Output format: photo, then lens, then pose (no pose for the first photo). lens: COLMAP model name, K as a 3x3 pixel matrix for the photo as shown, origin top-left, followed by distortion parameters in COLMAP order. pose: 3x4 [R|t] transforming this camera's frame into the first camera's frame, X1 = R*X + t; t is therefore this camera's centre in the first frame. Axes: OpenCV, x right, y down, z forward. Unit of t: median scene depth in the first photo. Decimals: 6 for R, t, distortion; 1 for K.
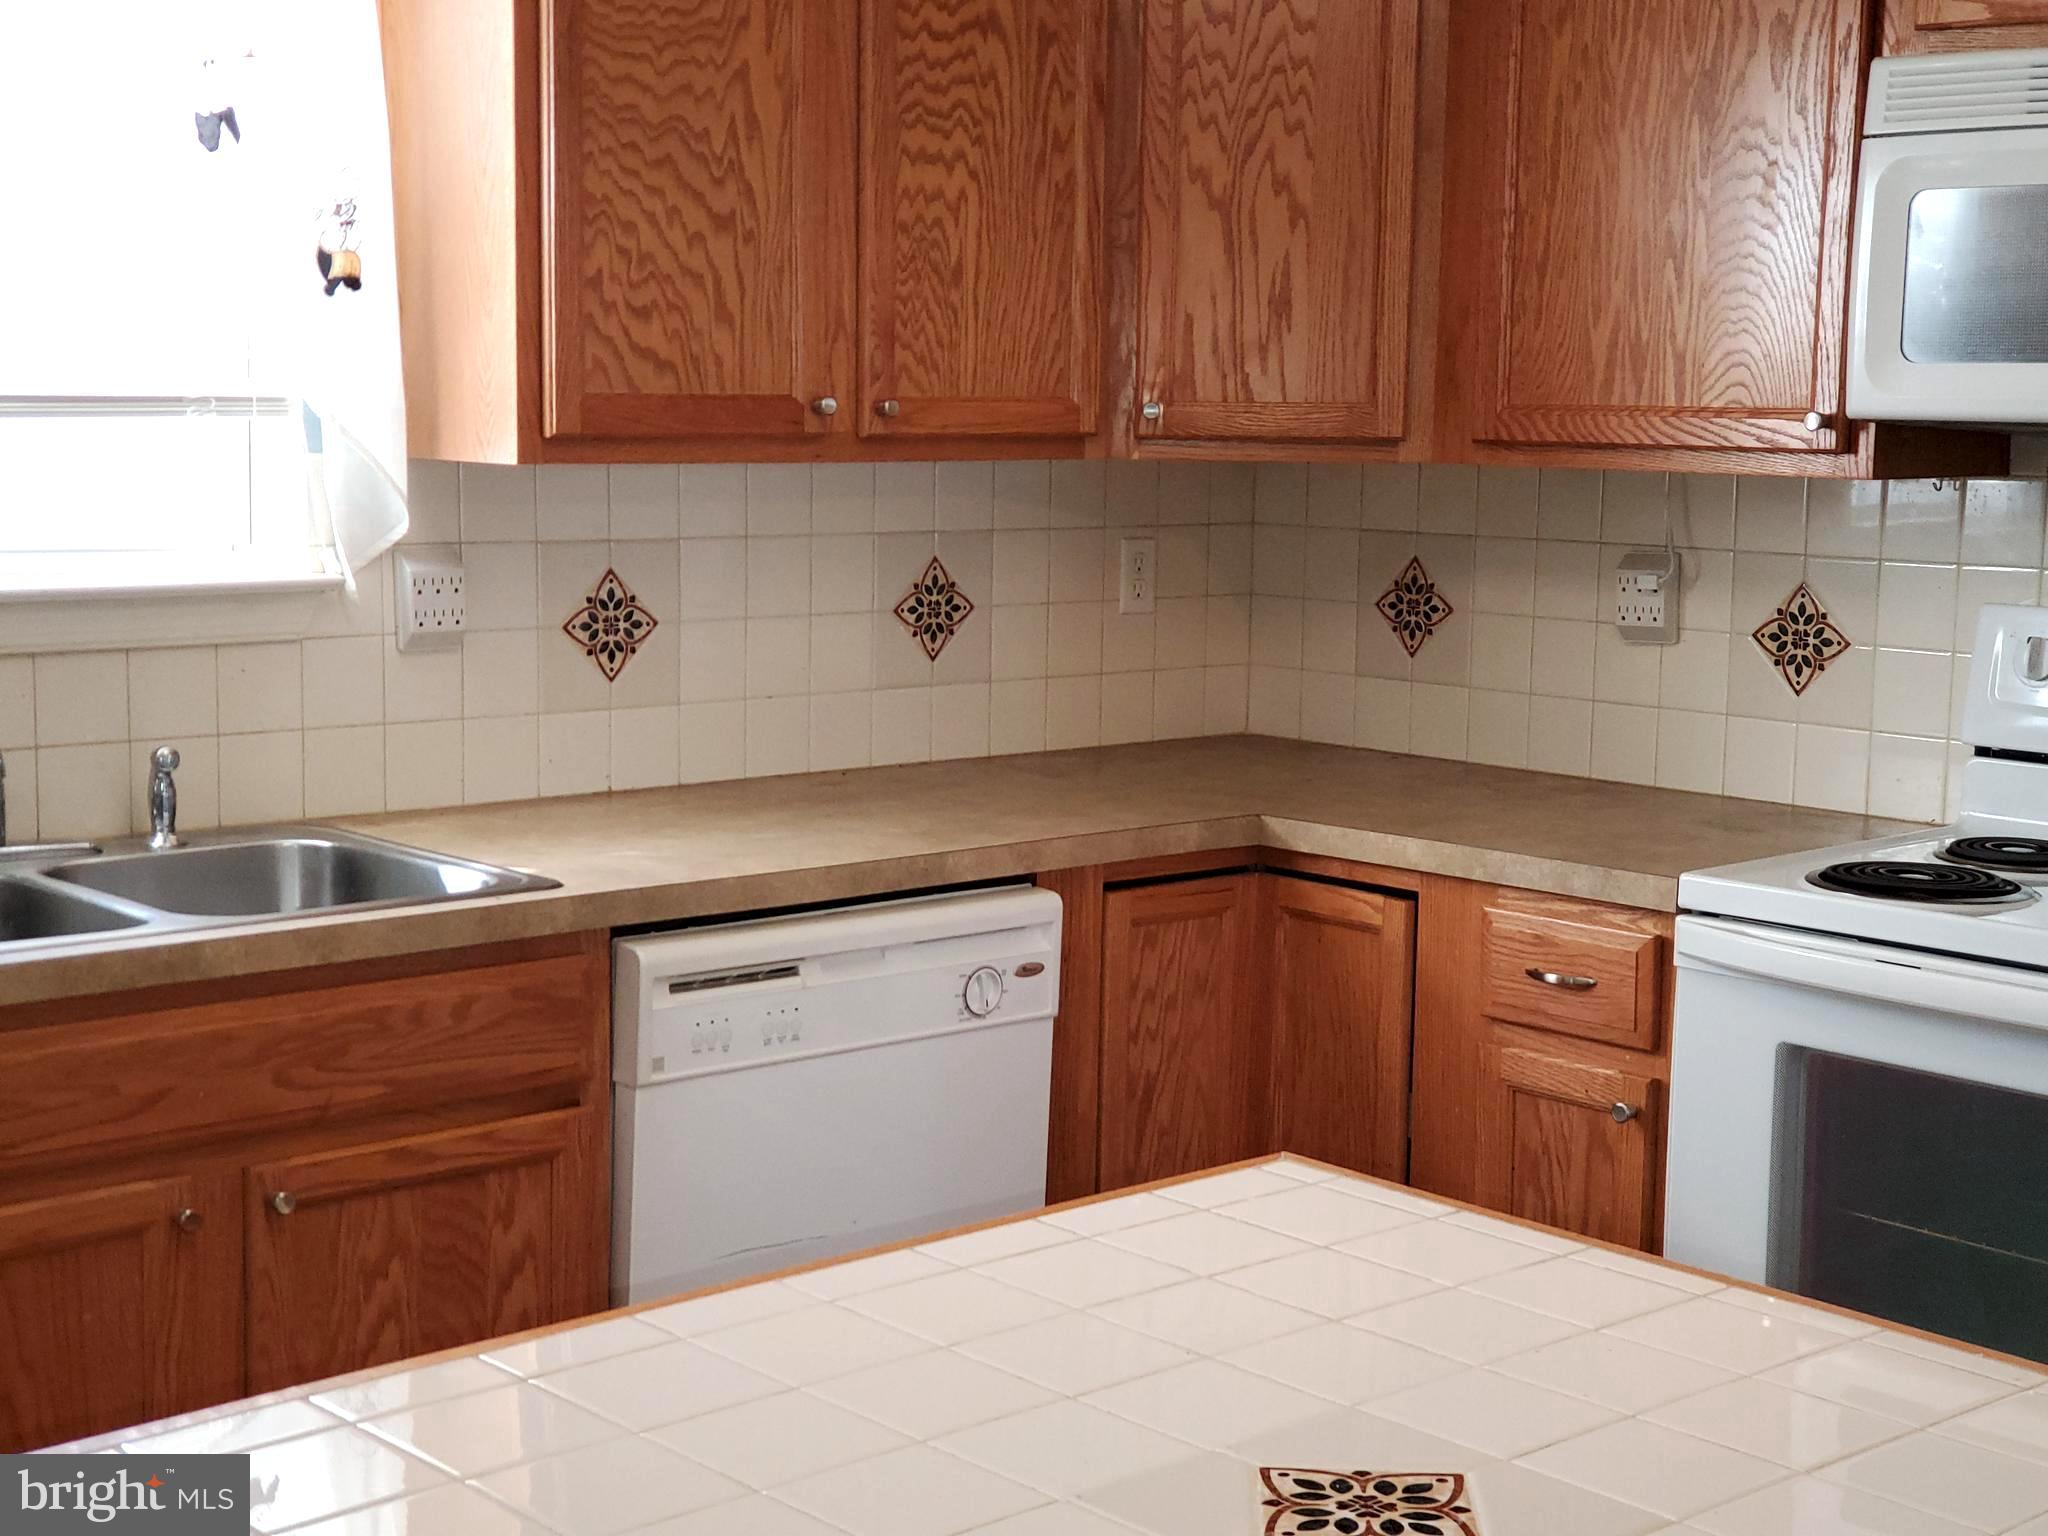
lens RADIAL K [[3022.0, 0, 1022.5], [0, 3022.0, 698.7], [0, 0, 1]] dist [0.231840, -0.940749]
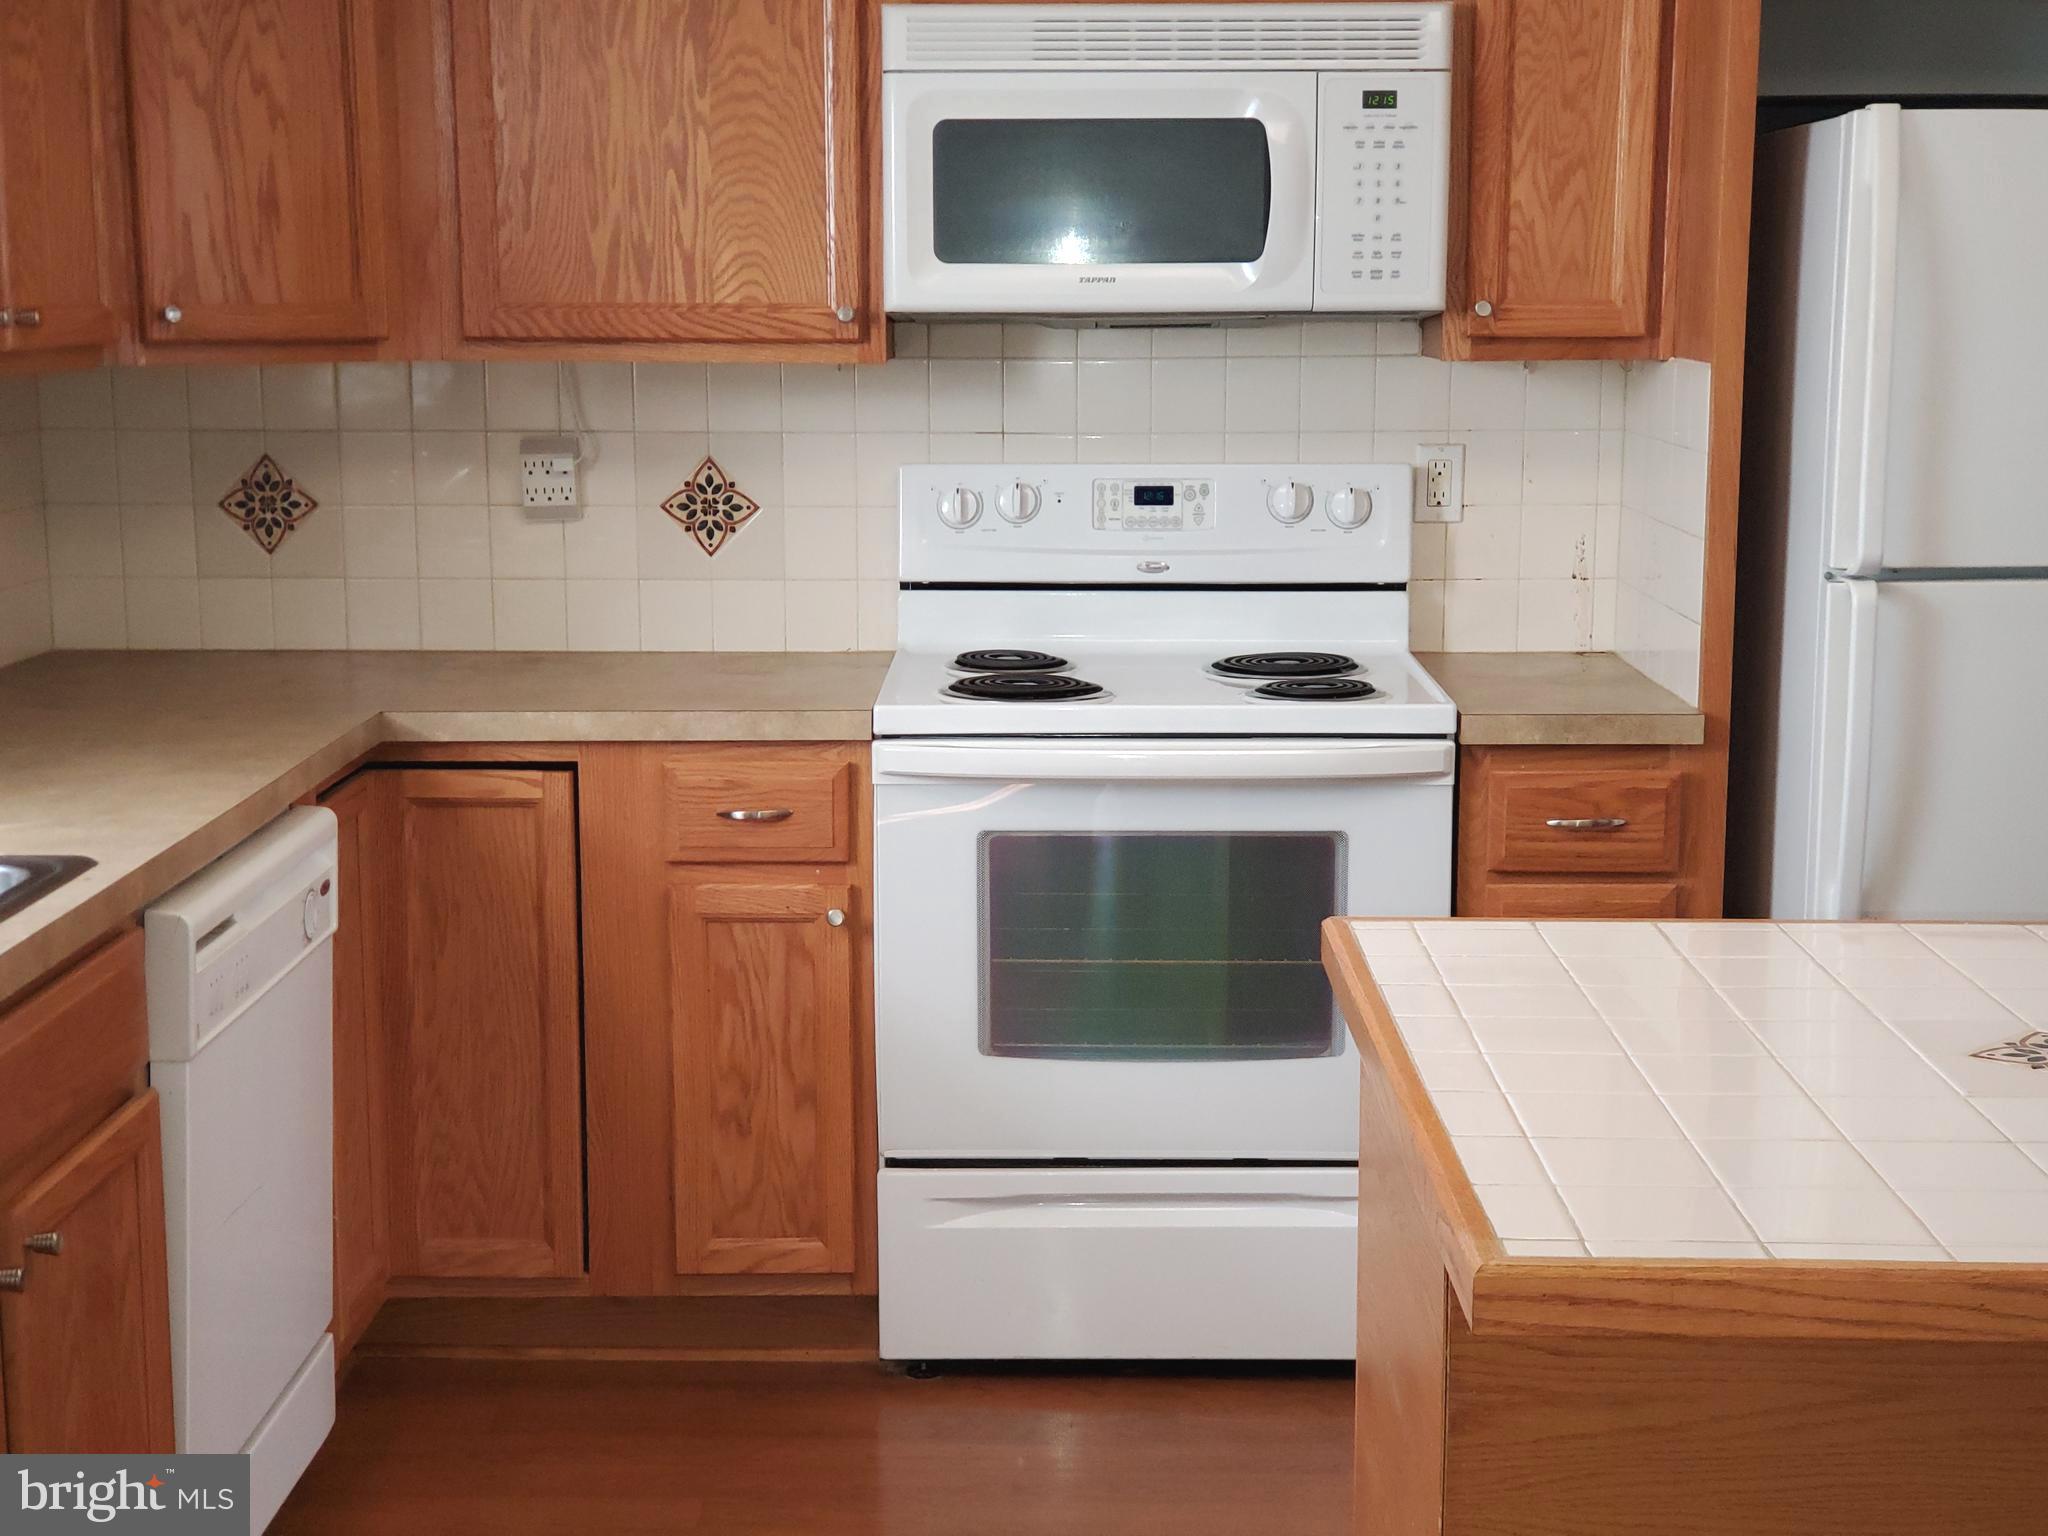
lens RADIAL K [[3021.2, 0, 1024.0], [0, 3021.2, 768.0], [0, 0, 1]] dist [0.163833, -0.805568]
pose [[0.668412, -0.132111, 0.731964, -0.534069], [0.085510, 0.991223, 0.100818, -0.027959], [-0.738859, -0.004798, 0.673843, 0.153756]]
